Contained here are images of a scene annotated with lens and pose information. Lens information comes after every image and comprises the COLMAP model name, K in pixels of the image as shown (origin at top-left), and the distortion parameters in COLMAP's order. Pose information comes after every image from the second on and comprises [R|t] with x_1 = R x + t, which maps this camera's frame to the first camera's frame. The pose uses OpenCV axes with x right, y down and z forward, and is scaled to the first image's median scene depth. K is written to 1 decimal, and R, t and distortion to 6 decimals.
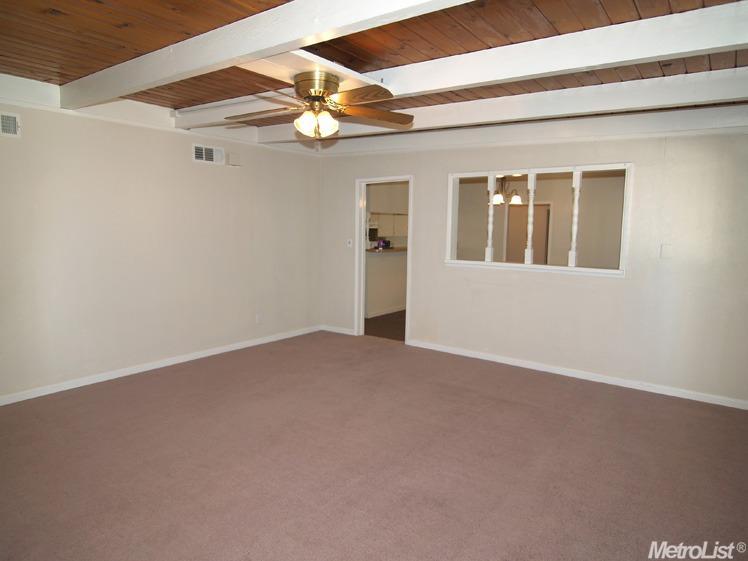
lens RADIAL K [[472.4, 0, 368.6], [0, 472.4, 278.7], [0, 0, 1]] dist [-0.028949, 0.001652]
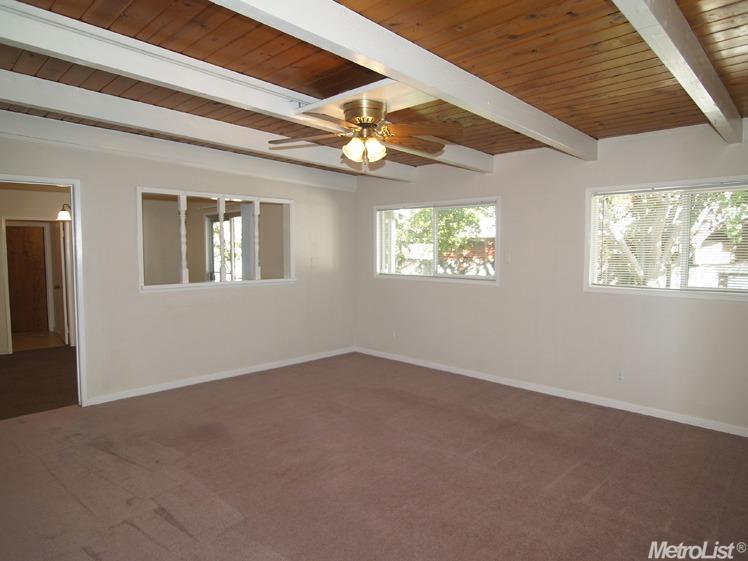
lens RADIAL K [[472.4, 0, 368.6], [0, 472.4, 278.7], [0, 0, 1]] dist [-0.028949, 0.001652]
pose [[0.126354, -0.074439, 0.989188, -0.645566], [0.112023, 0.991872, 0.060331, -0.060891], [-0.985640, 0.103189, 0.133666, 0.493555]]
